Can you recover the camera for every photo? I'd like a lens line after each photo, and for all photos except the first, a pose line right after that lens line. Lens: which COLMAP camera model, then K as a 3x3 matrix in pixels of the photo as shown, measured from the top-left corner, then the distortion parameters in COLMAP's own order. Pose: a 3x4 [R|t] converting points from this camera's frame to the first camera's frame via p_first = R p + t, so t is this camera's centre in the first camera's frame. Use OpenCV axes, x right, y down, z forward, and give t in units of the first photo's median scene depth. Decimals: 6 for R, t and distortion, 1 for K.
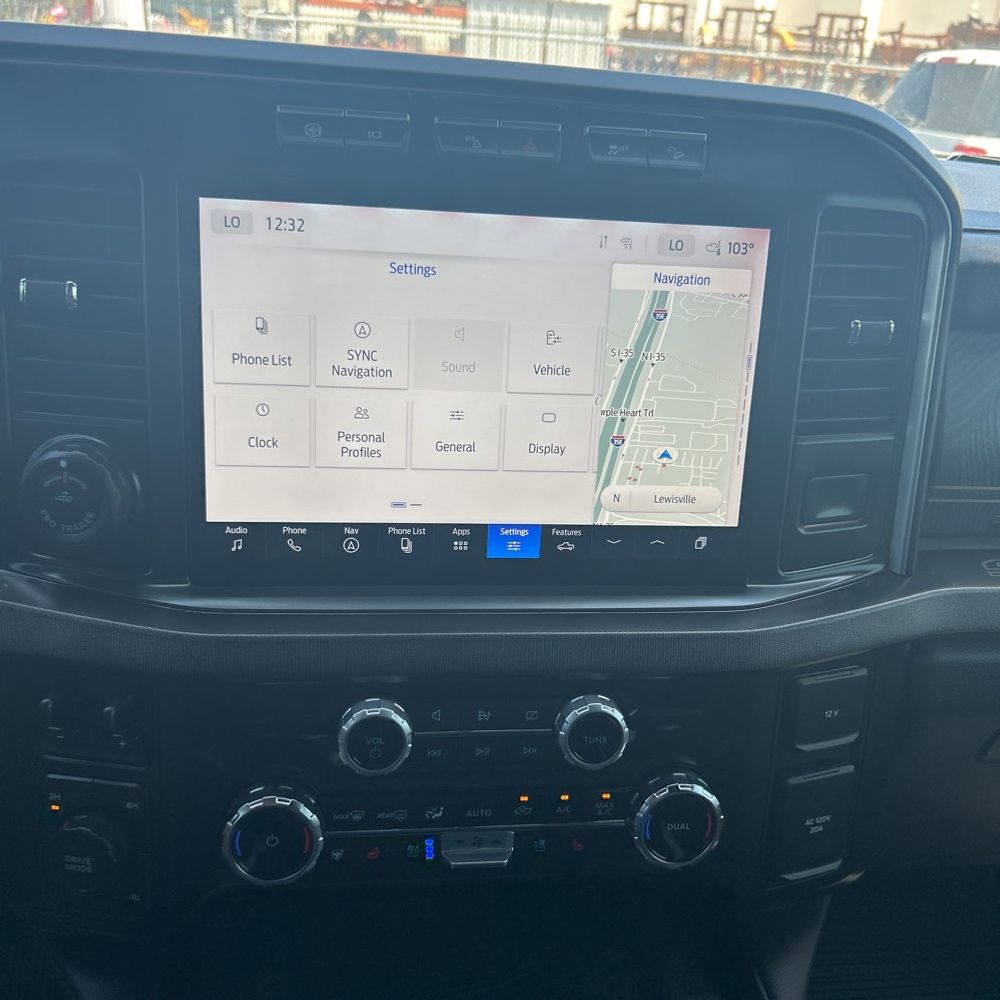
lens RADIAL K [[1018.9, 0, 502.0], [0, 1018.9, 496.4], [0, 0, 1]] dist [0.080819, -0.152842]
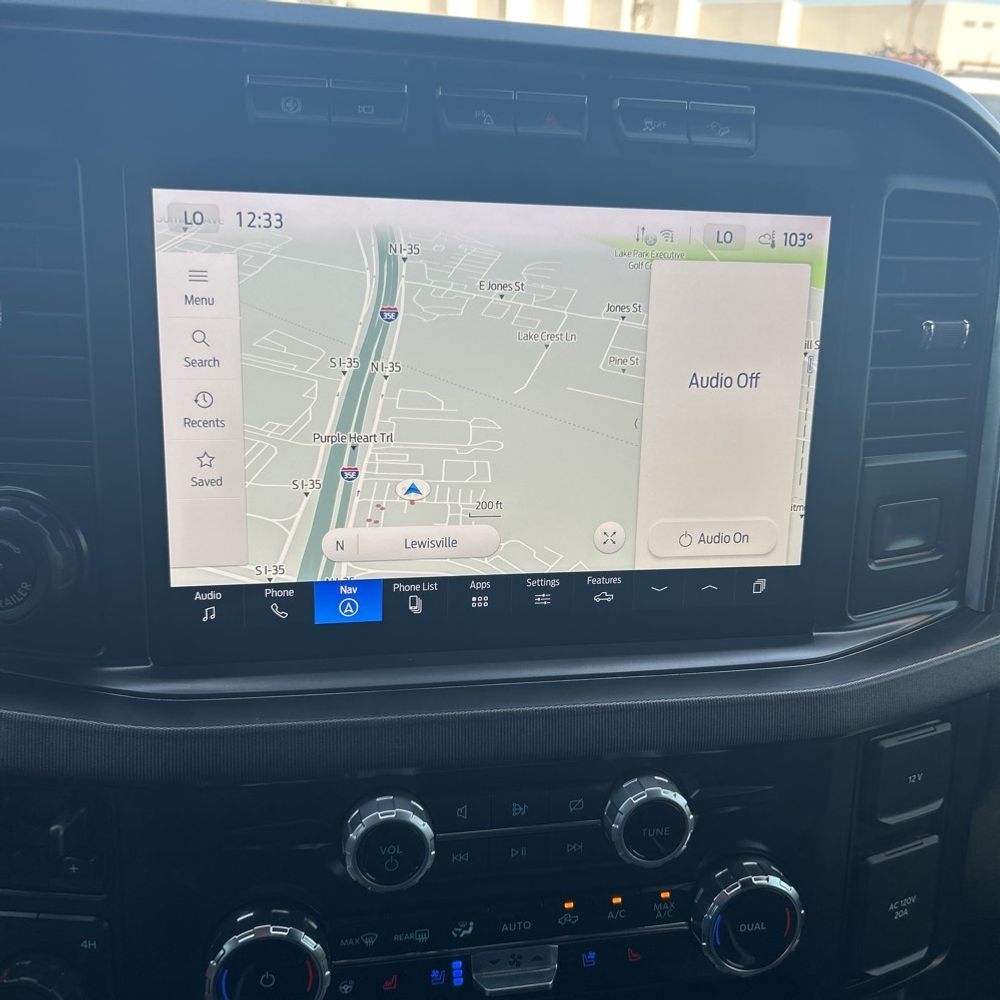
lens RADIAL K [[1010.7, 0, 500.0], [0, 1010.7, 500.0], [0, 0, 1]] dist [0.016662, -0.026616]
pose [[0.997904, -0.035753, 0.053945, -0.067355], [0.036962, 0.999083, -0.021594, -0.016824], [-0.053124, 0.023543, 0.998310, 0.179281]]
